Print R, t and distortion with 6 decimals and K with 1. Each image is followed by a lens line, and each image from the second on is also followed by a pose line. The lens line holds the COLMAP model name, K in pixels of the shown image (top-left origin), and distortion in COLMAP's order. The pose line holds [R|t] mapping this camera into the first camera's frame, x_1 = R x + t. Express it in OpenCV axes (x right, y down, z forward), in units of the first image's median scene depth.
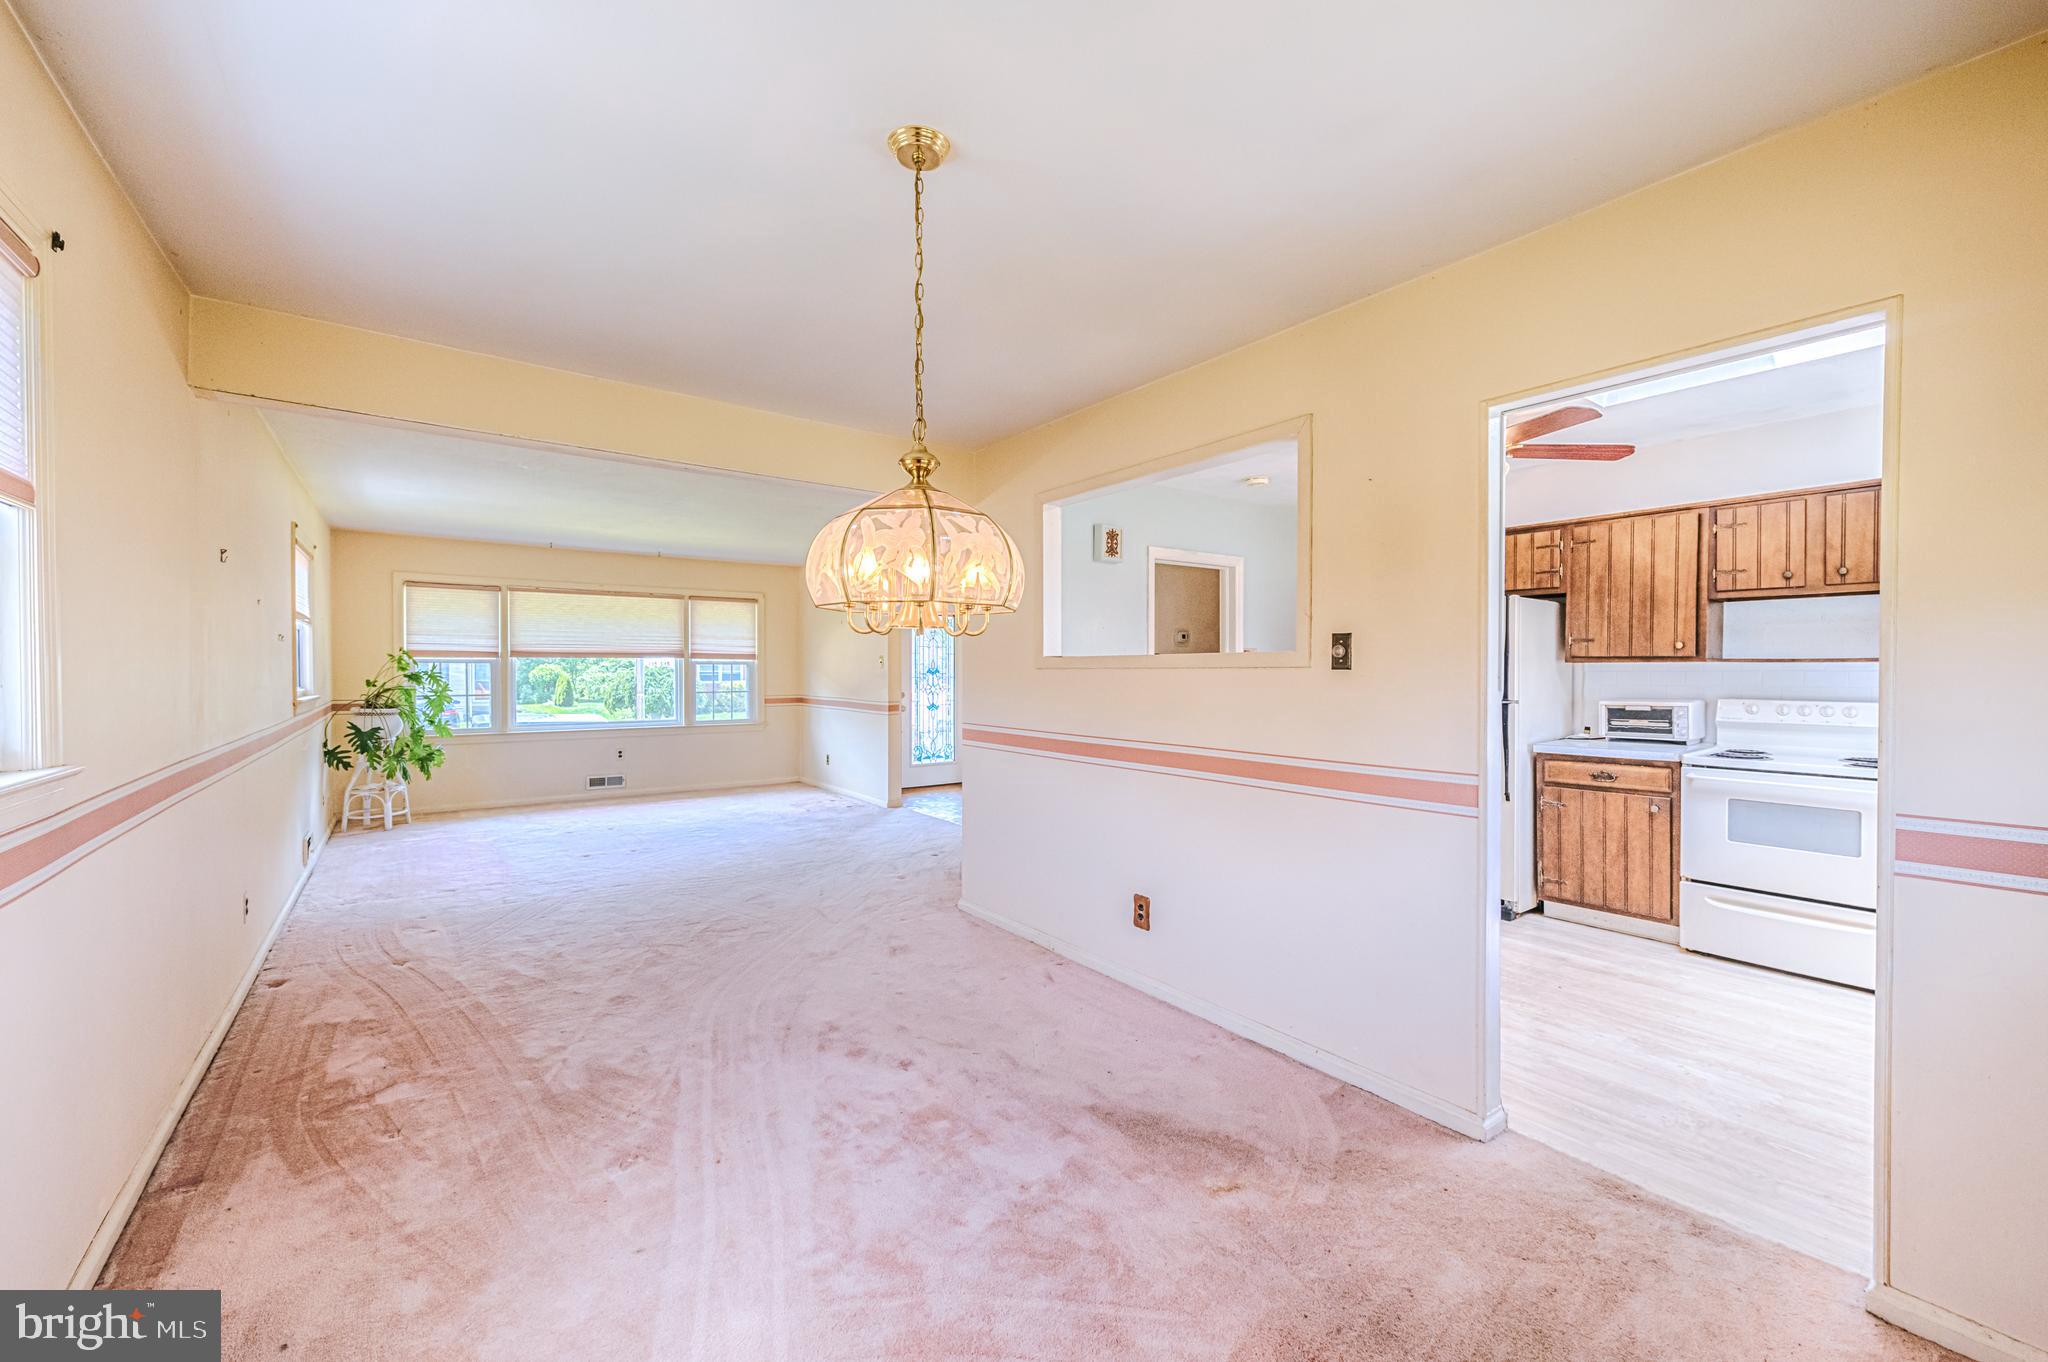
lens RADIAL K [[806.5, 0, 1014.8], [0, 806.5, 675.9], [0, 0, 1]] dist [-0.002494, 0.000003]
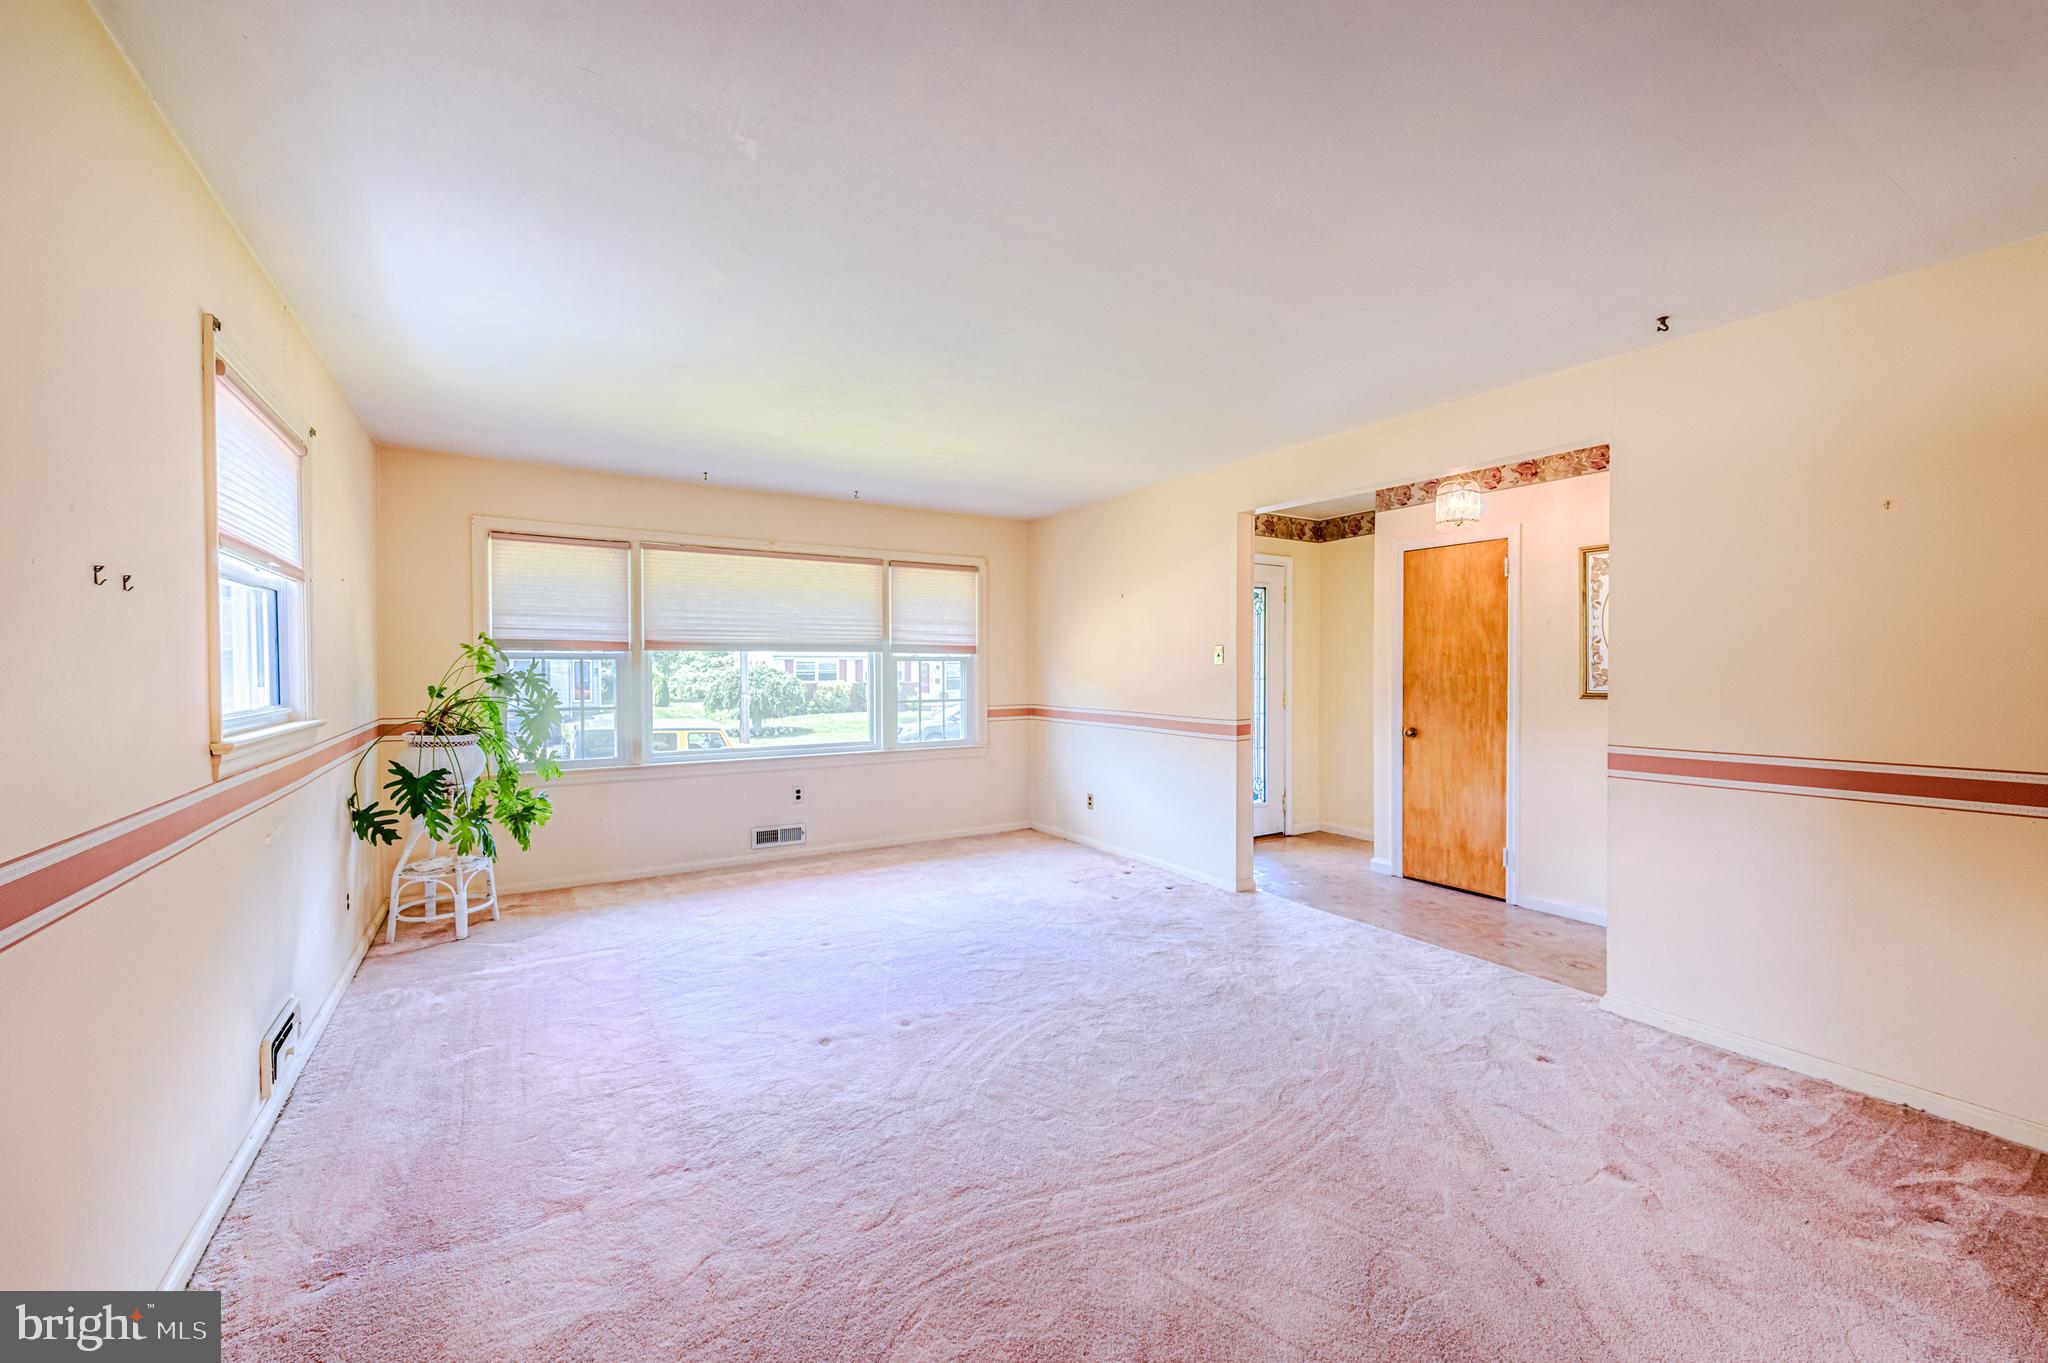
lens RADIAL K [[806.5, 0, 1026.8], [0, 806.5, 682.5], [0, 0, 1]] dist [-0.002494, 0.000003]
pose [[0.997023, -0.000804, -0.077104, -0.302596], [0.001556, 0.999952, 0.009698, -0.003177], [0.077092, -0.009789, 0.996976, 0.422120]]
